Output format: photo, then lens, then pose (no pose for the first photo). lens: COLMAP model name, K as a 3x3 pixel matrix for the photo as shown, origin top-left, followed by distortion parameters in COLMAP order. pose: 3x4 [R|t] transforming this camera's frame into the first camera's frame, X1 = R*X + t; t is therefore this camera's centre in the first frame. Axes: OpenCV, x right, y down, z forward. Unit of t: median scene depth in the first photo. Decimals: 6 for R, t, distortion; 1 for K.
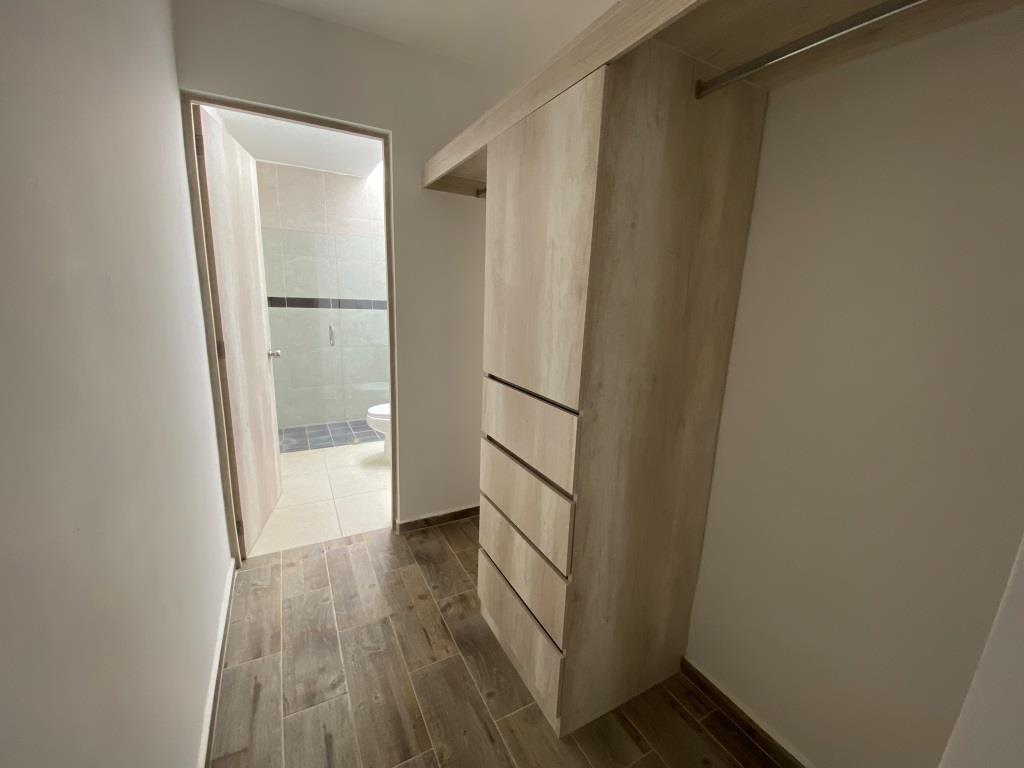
lens RADIAL K [[411.9, 0, 504.3], [0, 411.9, 387.1], [0, 0, 1]] dist [-0.012332, -0.006979]
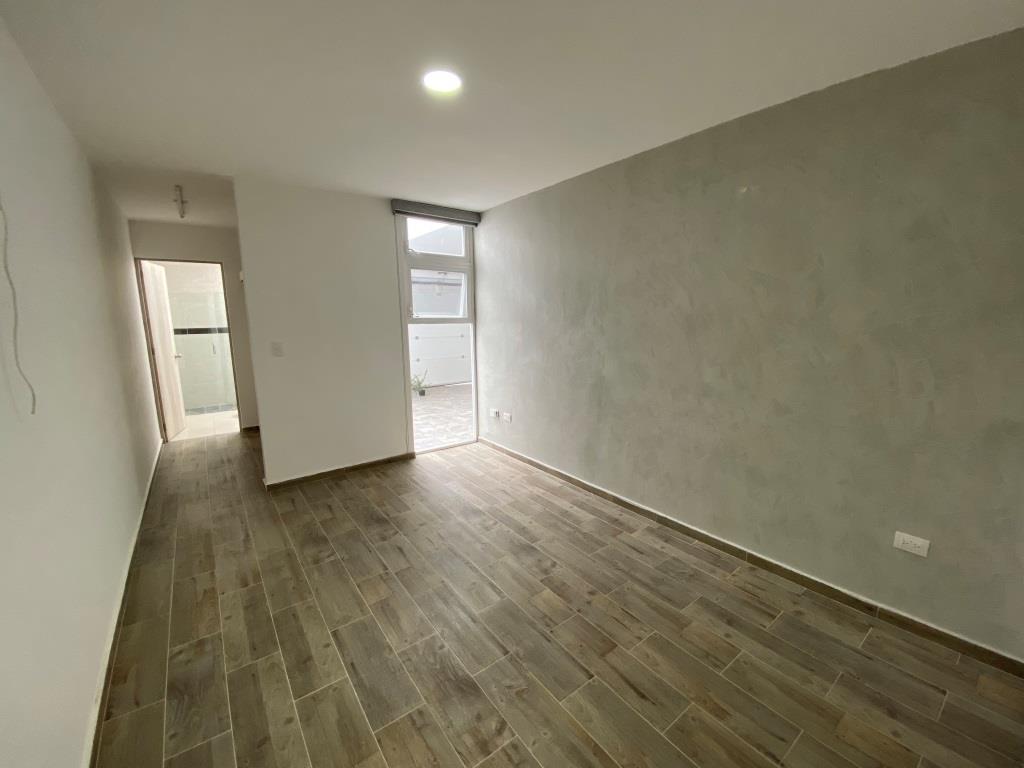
lens RADIAL K [[411.9, 0, 508.5], [0, 411.9, 399.8], [0, 0, 1]] dist [-0.012332, -0.006979]
pose [[0.987000, -0.064134, 0.147370, 1.109911], [0.066472, 0.997728, -0.010987, 0.391814], [-0.146331, 0.020640, 0.989020, -1.840619]]
